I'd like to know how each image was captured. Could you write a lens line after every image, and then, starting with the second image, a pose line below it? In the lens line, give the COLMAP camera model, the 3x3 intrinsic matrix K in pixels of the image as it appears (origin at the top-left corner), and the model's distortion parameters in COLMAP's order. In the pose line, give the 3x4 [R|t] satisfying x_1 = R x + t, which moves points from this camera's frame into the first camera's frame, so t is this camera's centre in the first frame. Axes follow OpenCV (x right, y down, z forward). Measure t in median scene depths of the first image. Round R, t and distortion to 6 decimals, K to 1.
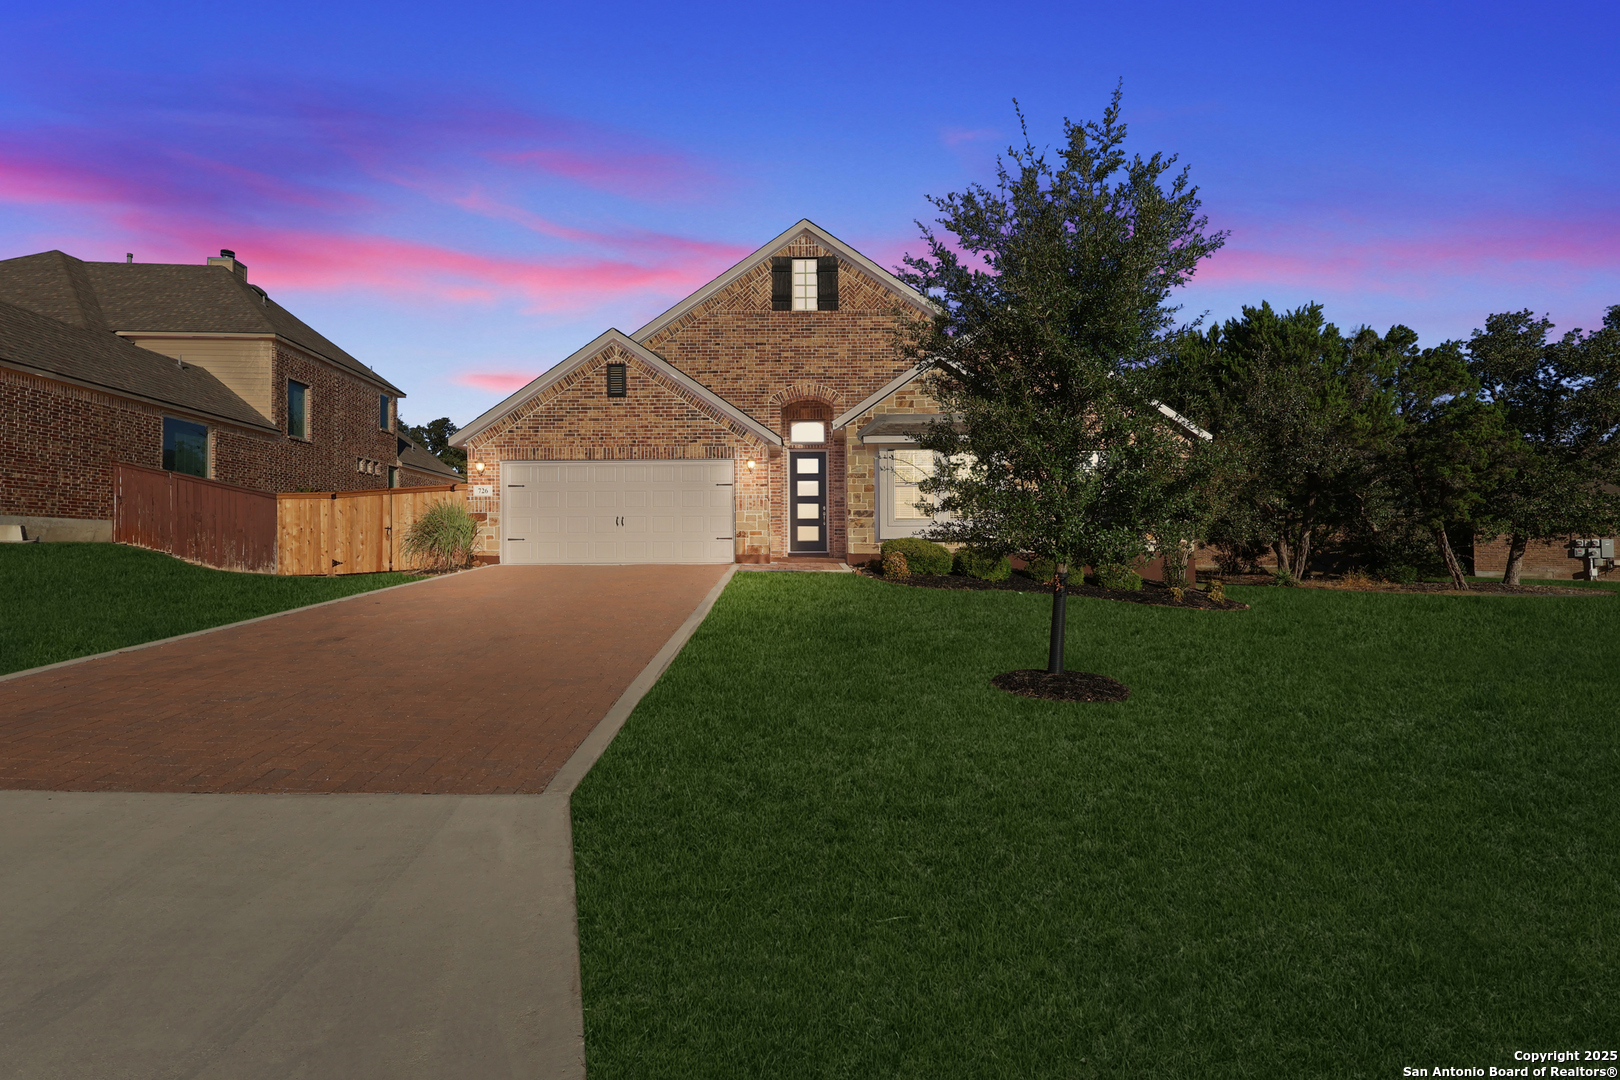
lens RADIAL K [[751.1, 0, 804.6], [0, 751.1, 527.1], [0, 0, 1]] dist [0.001668, 0.000463]
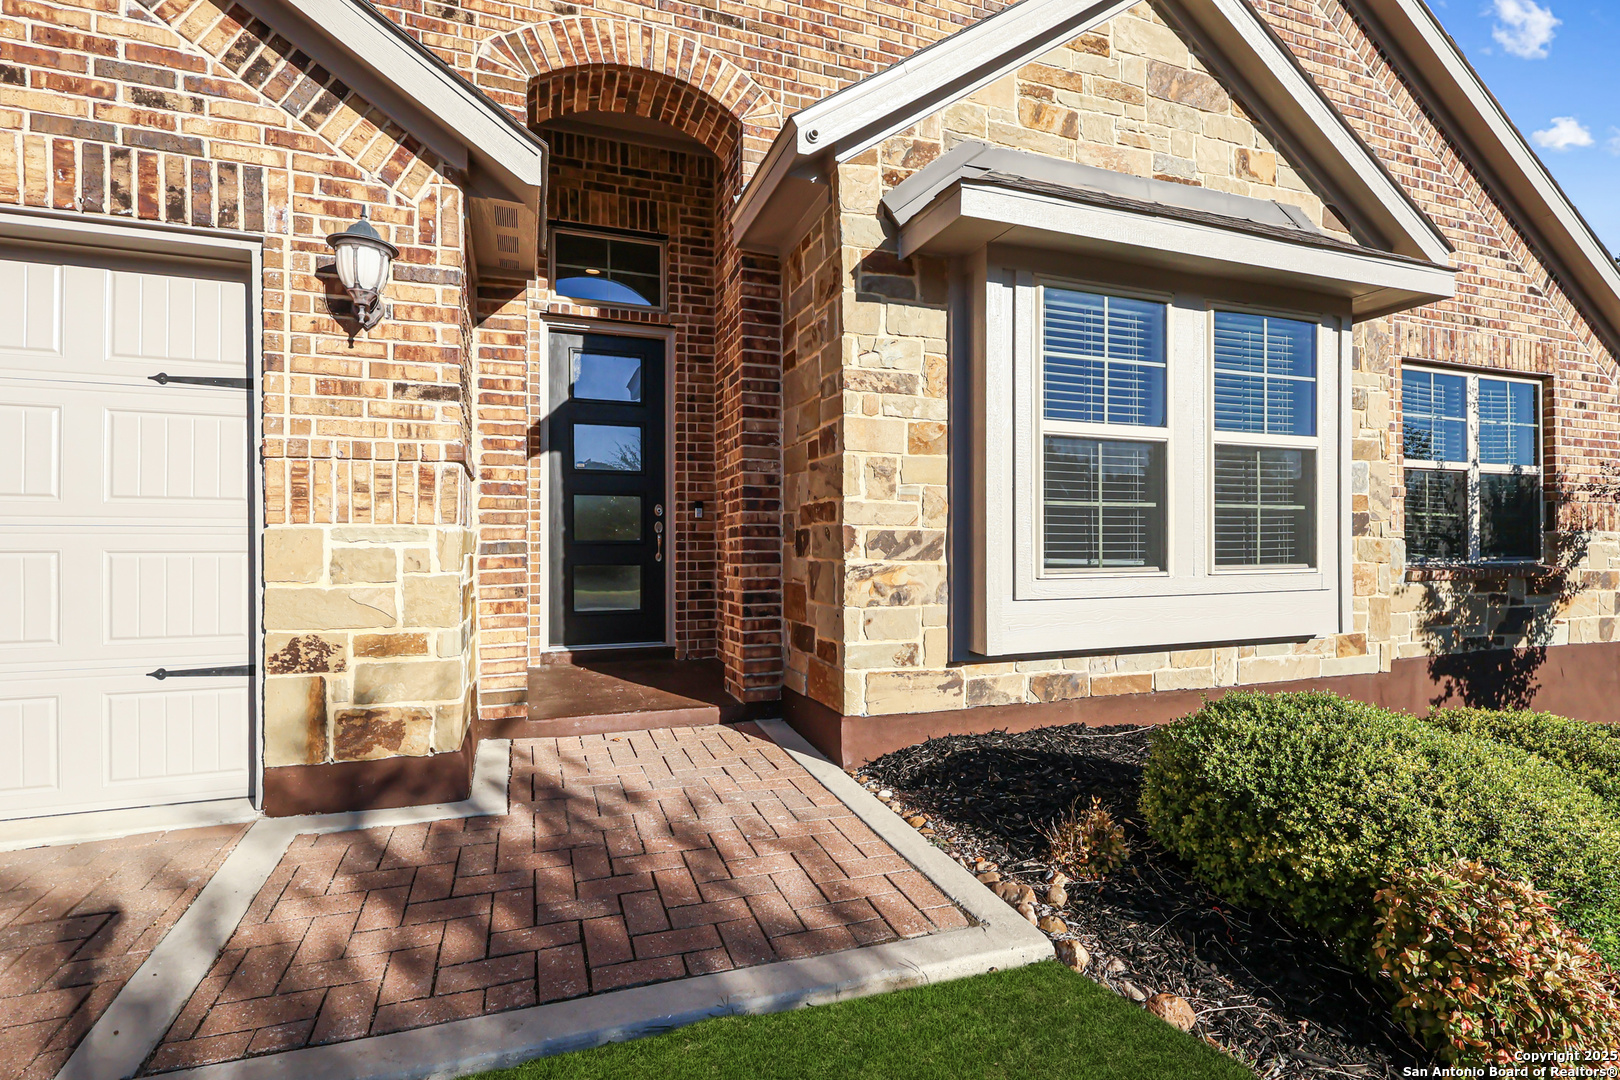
lens RADIAL K [[755.6, 0, 810.0], [0, 755.6, 540.0], [0, 0, 1]] dist [-0.005242, 0.005993]
pose [[0.936255, 0.007296, 0.351245, -0.035459], [-0.016238, 0.999614, 0.022520, -0.025539], [-0.350945, -0.026789, 0.936013, 0.819896]]
